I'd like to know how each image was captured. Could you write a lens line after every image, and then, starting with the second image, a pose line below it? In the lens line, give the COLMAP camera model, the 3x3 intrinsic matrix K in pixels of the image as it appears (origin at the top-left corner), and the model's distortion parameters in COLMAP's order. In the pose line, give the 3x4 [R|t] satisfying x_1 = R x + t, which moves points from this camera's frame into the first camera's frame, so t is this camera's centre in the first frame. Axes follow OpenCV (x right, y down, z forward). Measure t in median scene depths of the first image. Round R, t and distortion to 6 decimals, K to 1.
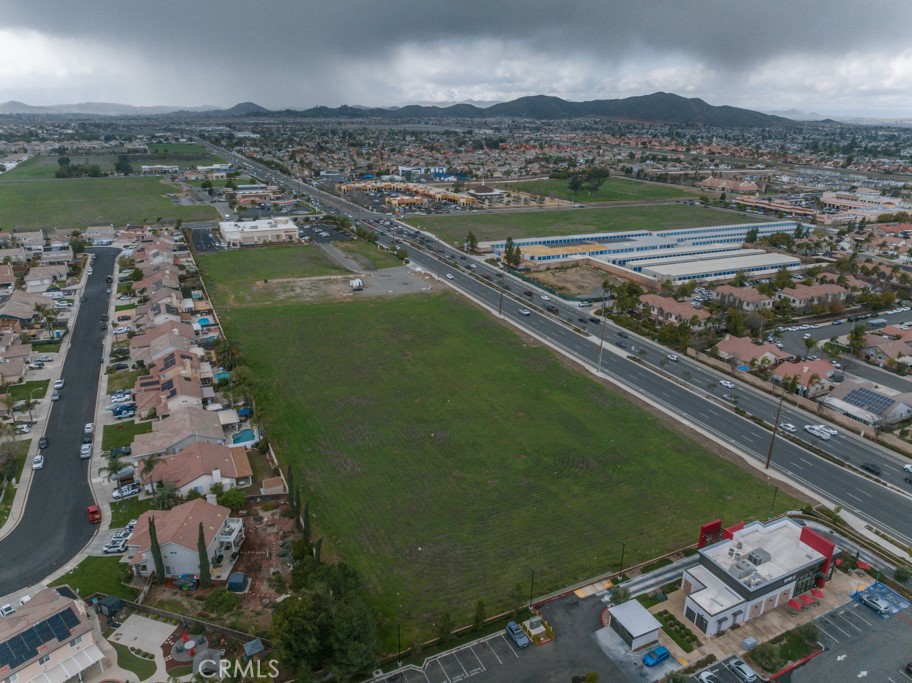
lens RADIAL K [[650.6, 0, 460.6], [0, 650.6, 316.0], [0, 0, 1]] dist [-0.046599, 0.016088]
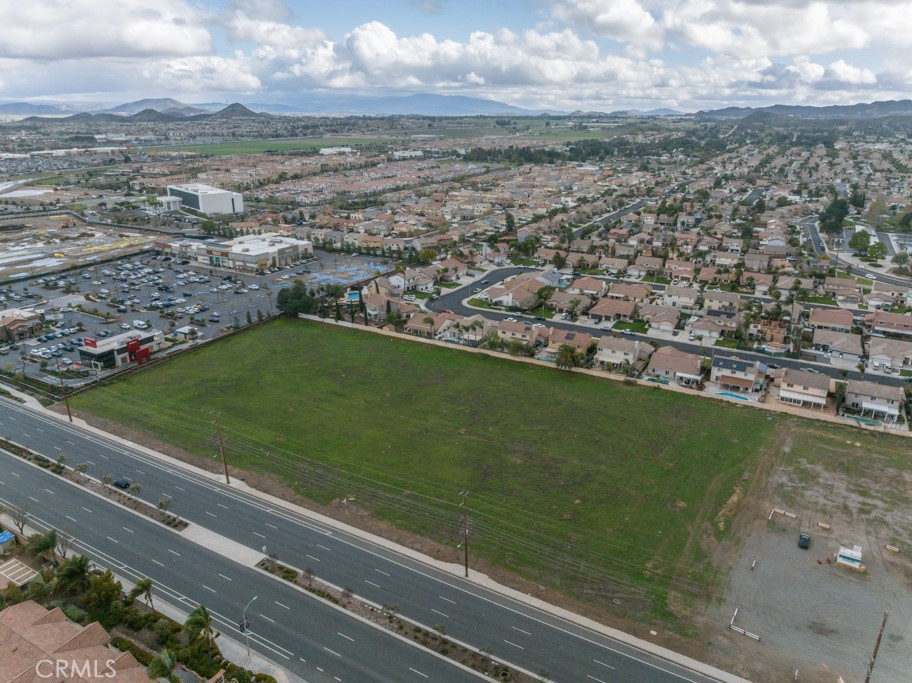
lens RADIAL K [[650.6, 0, 460.6], [0, 650.6, 316.0], [0, 0, 1]] dist [-0.046599, 0.016088]
pose [[-0.818150, 0.157897, -0.552900, 0.278107], [-0.189479, 0.833819, 0.518502, -0.380522], [0.542888, 0.528975, -0.652271, 1.135225]]
